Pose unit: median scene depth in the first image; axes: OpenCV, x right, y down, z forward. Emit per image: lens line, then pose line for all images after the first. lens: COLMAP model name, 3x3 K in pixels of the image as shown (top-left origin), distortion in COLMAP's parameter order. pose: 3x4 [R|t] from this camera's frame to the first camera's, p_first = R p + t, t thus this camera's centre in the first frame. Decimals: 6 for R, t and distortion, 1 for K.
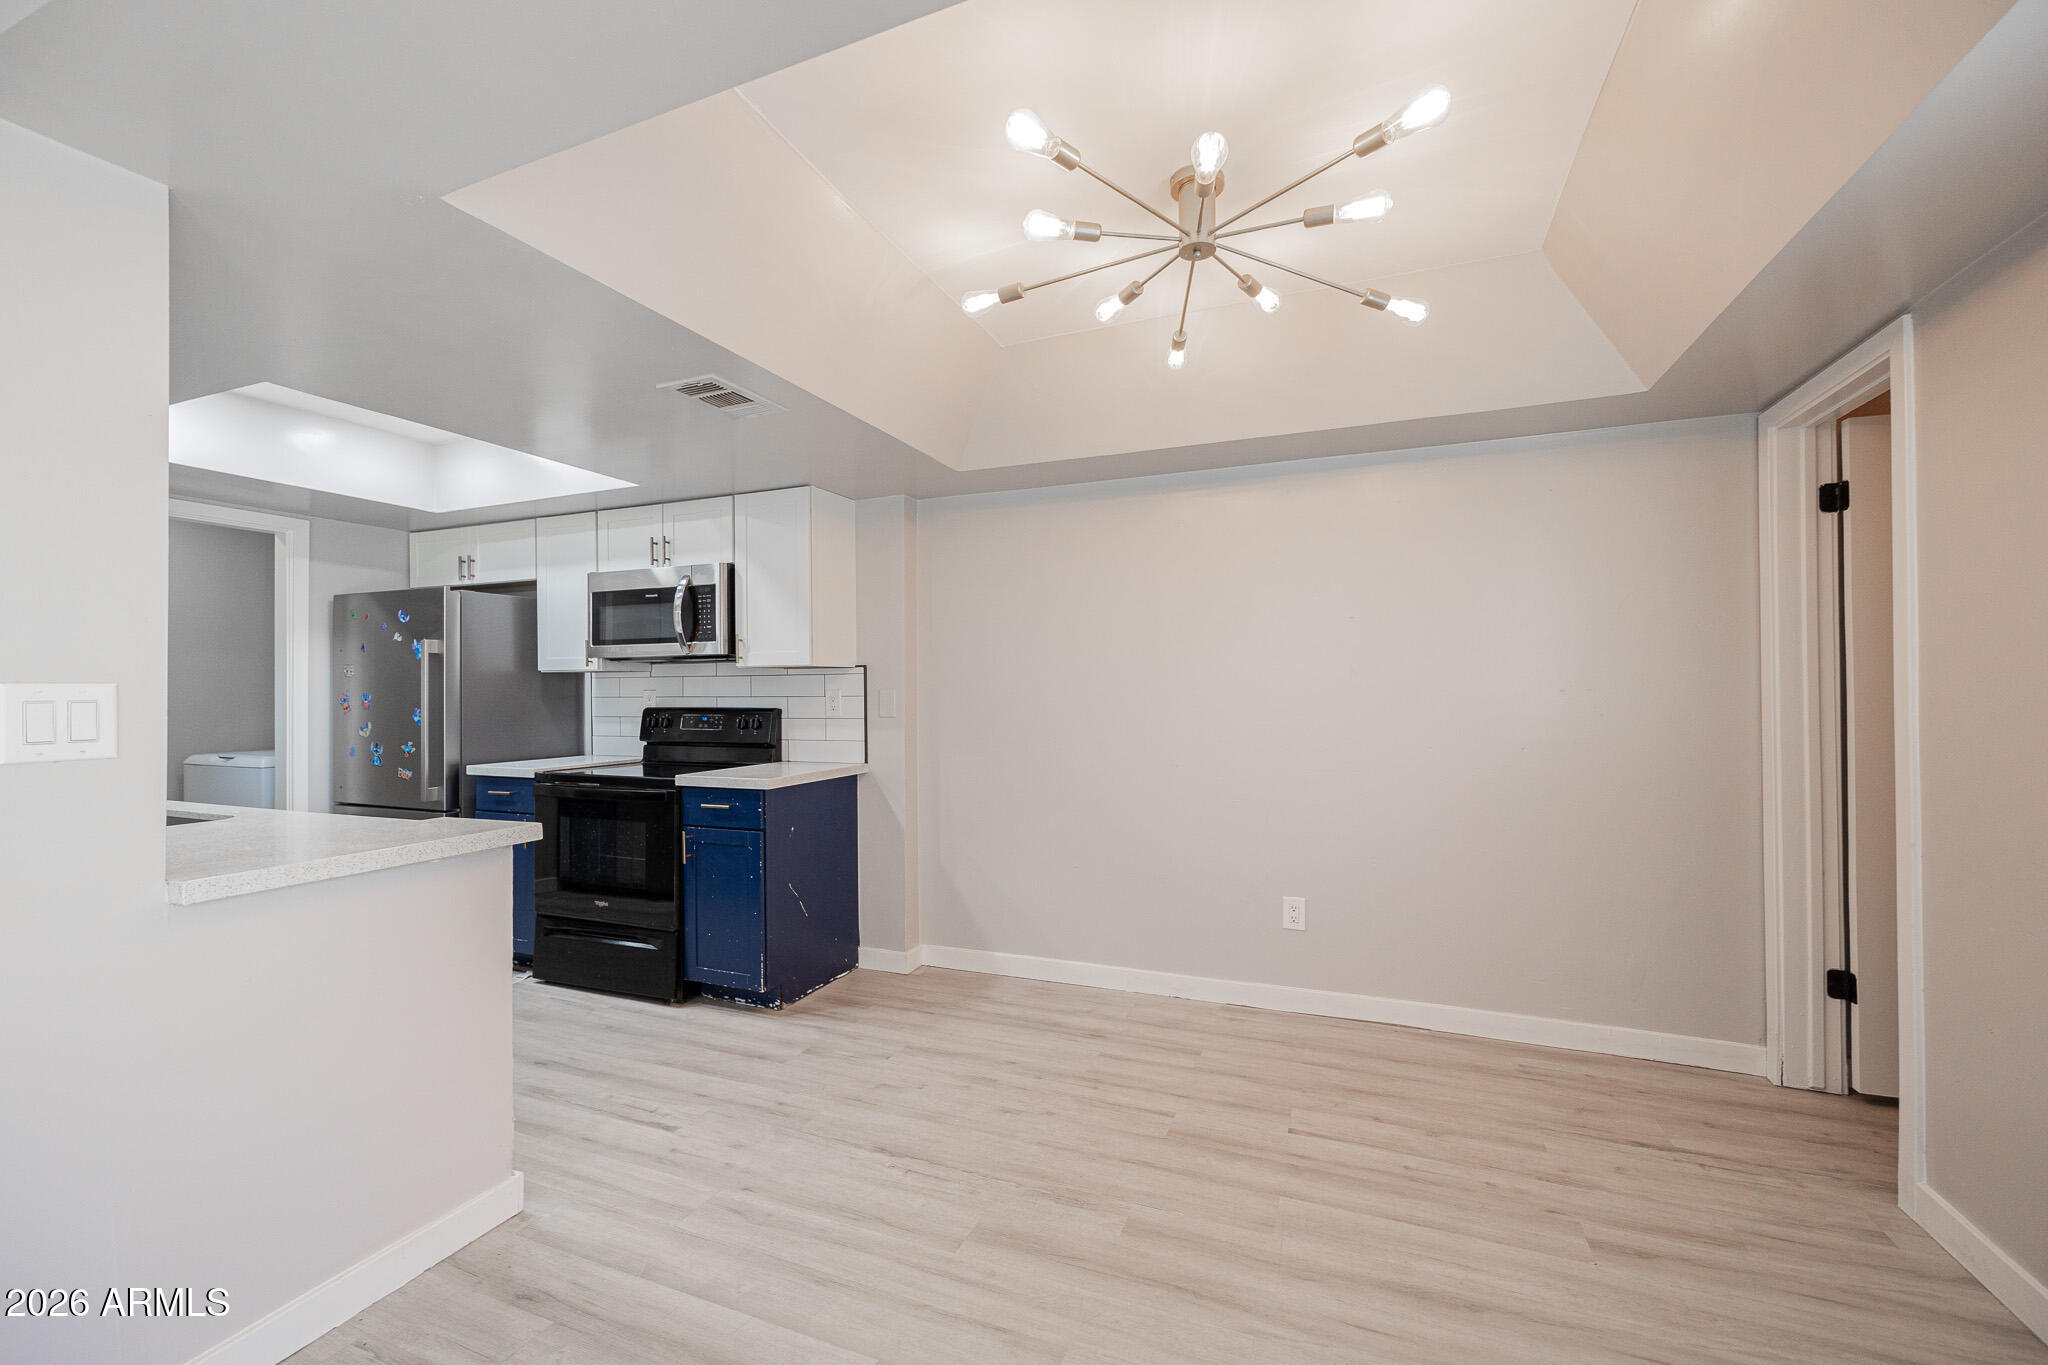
lens RADIAL K [[802.6, 0, 1008.9], [0, 802.6, 685.9], [0, 0, 1]] dist [-0.005940, 0.001444]
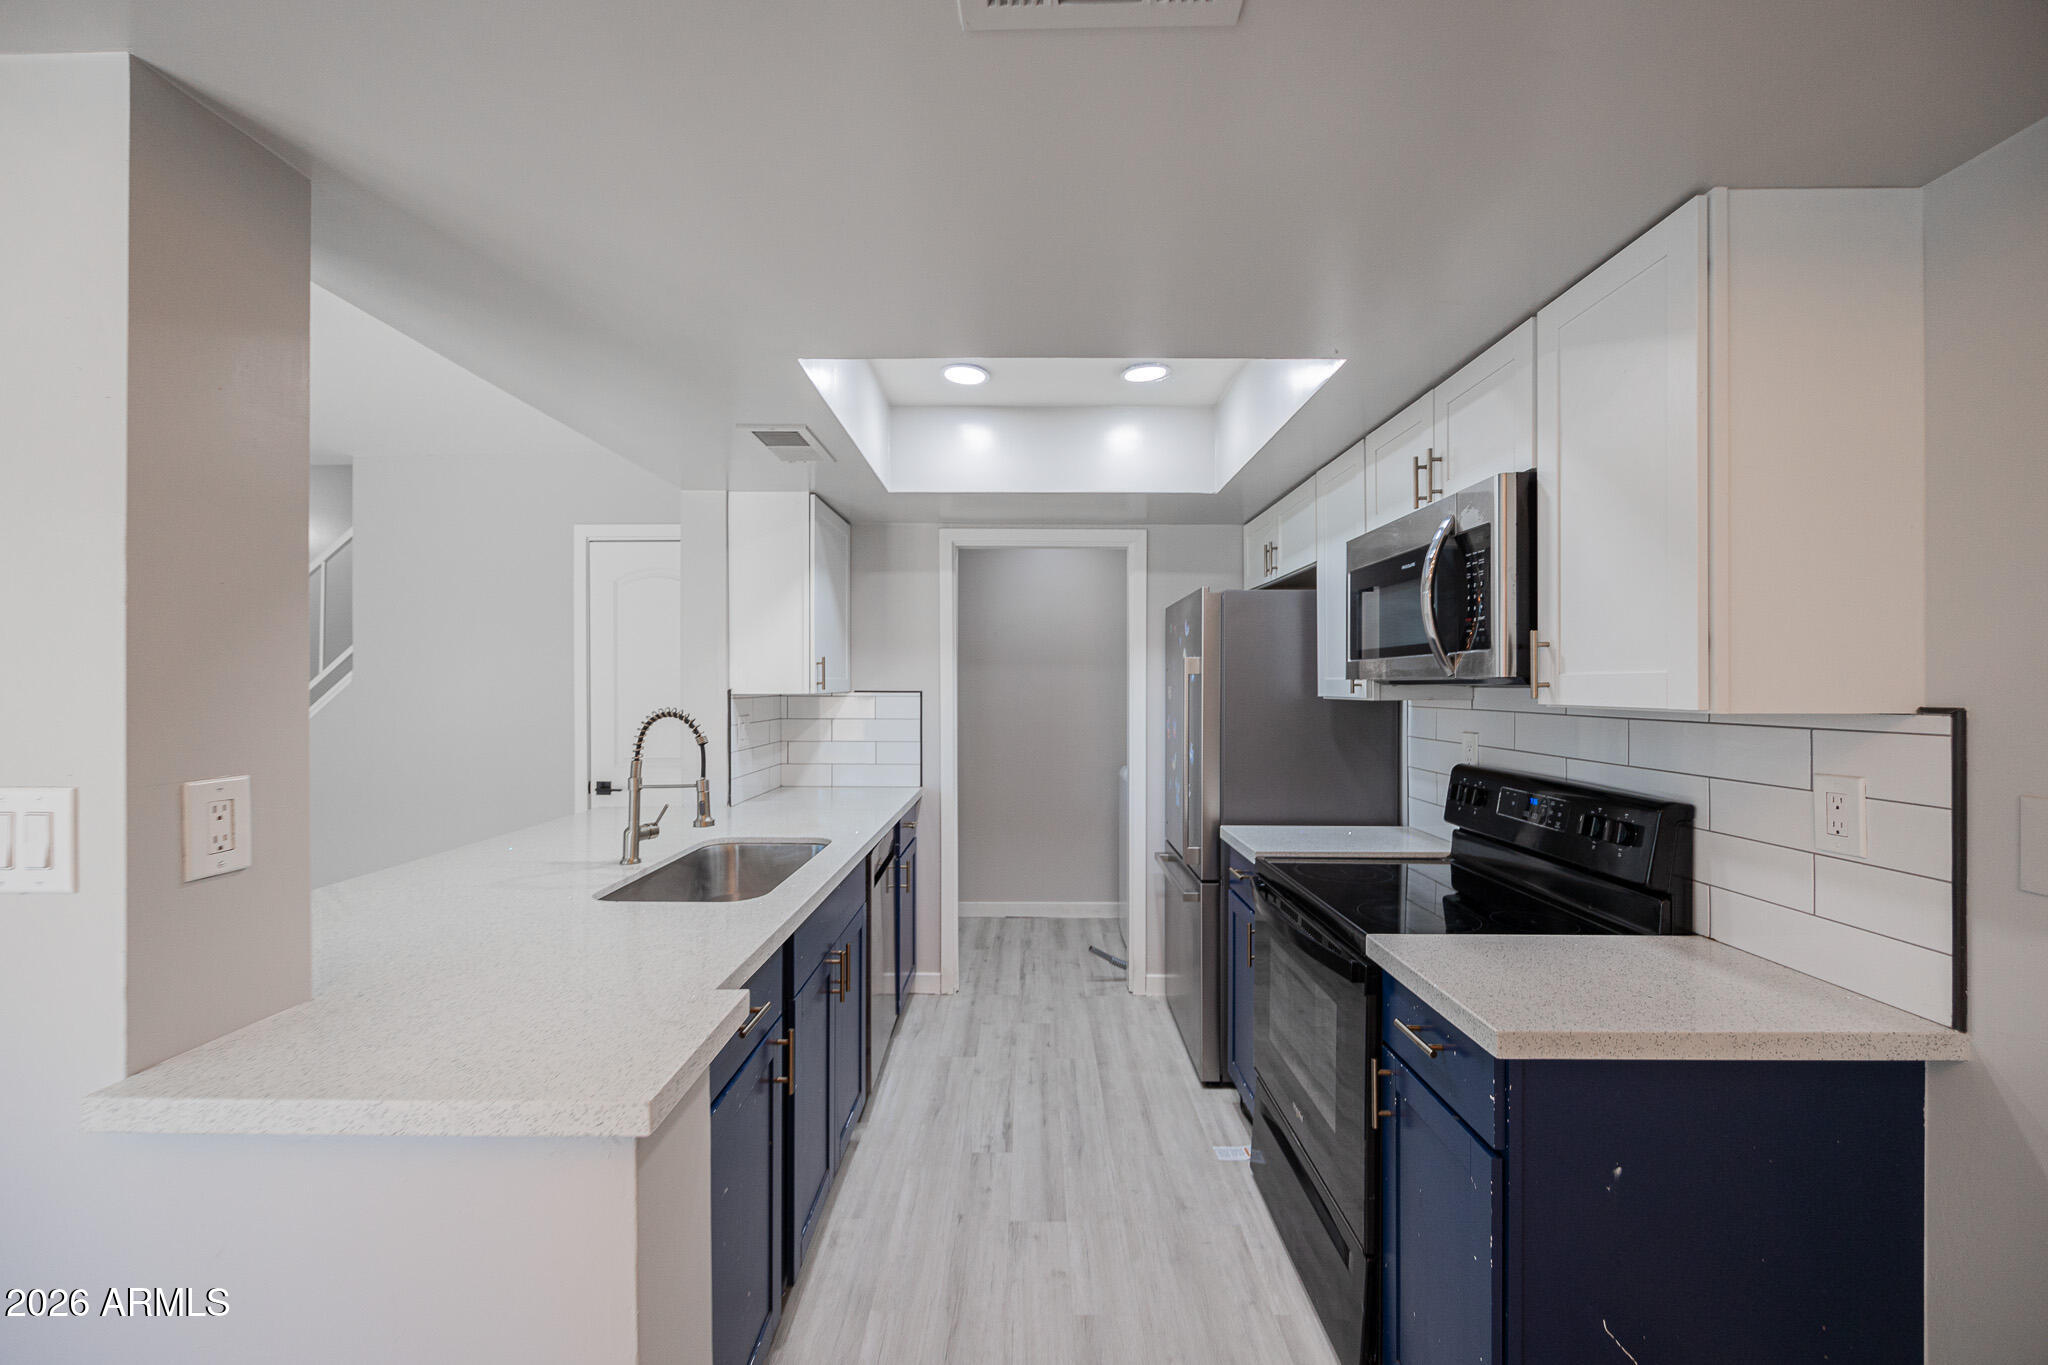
lens RADIAL K [[843.4, 0, 1057.3], [0, 843.4, 686.2], [0, 0, 1]] dist [-0.003004, -0.000588]
pose [[0.411059, 0.007602, -0.911577, -0.030540], [0.000268, 0.999964, 0.008460, -0.038848], [0.911609, -0.003722, 0.411042, 0.579897]]
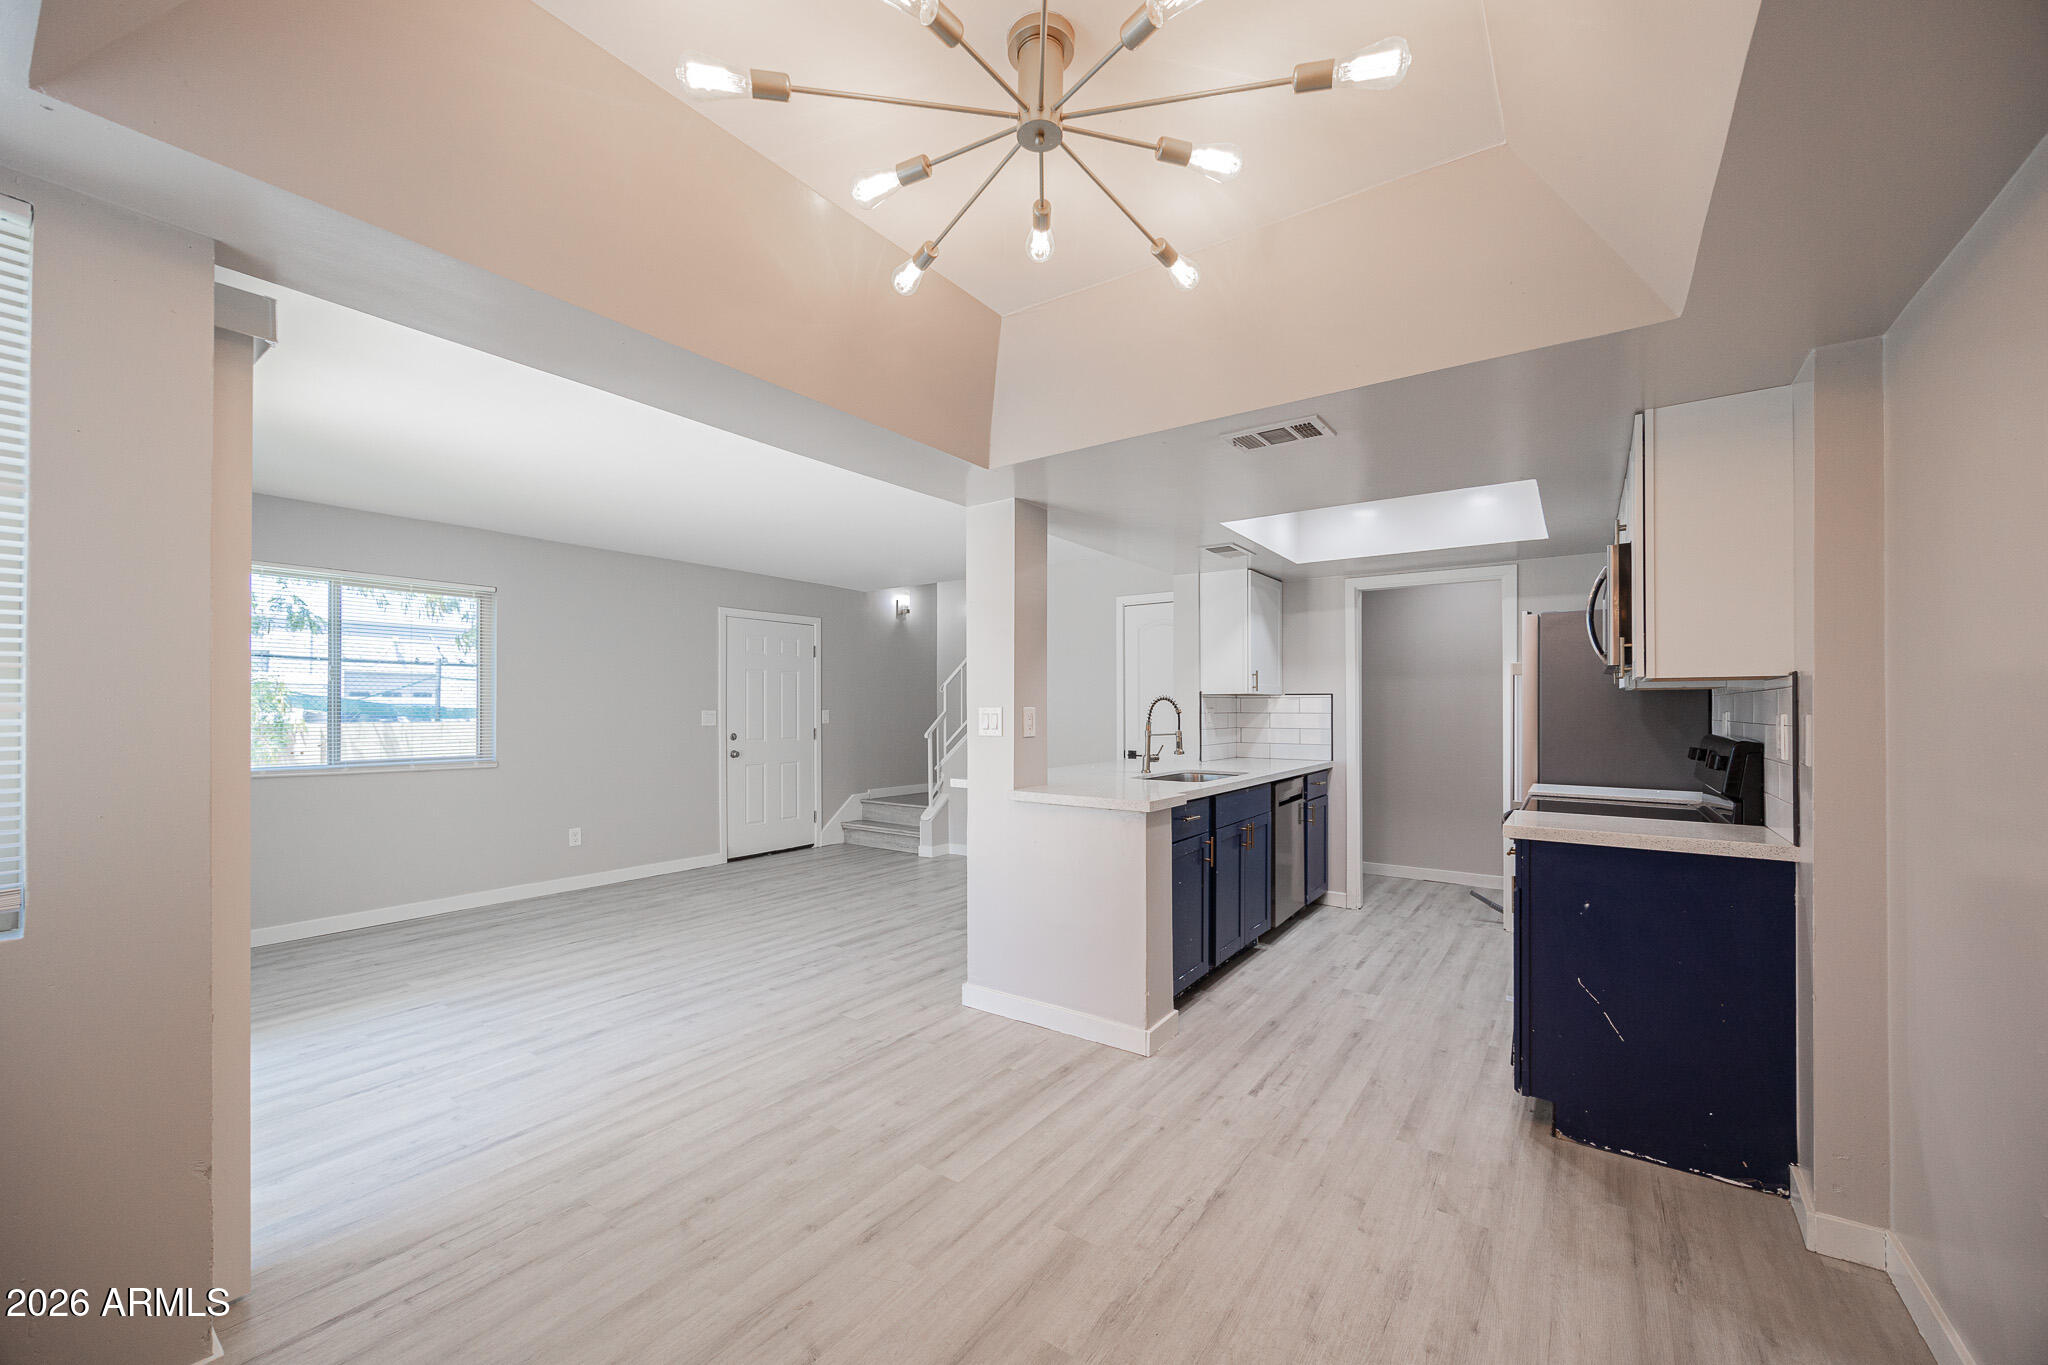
lens RADIAL K [[802.6, 0, 985.3], [0, 802.6, 709.5], [0, 0, 1]] dist [-0.005940, 0.001444]
pose [[-0.243159, 0.008715, -0.969947, 0.525632], [0.003700, 0.999961, 0.008057, -0.006124], [0.969979, -0.001629, -0.243182, 0.608175]]
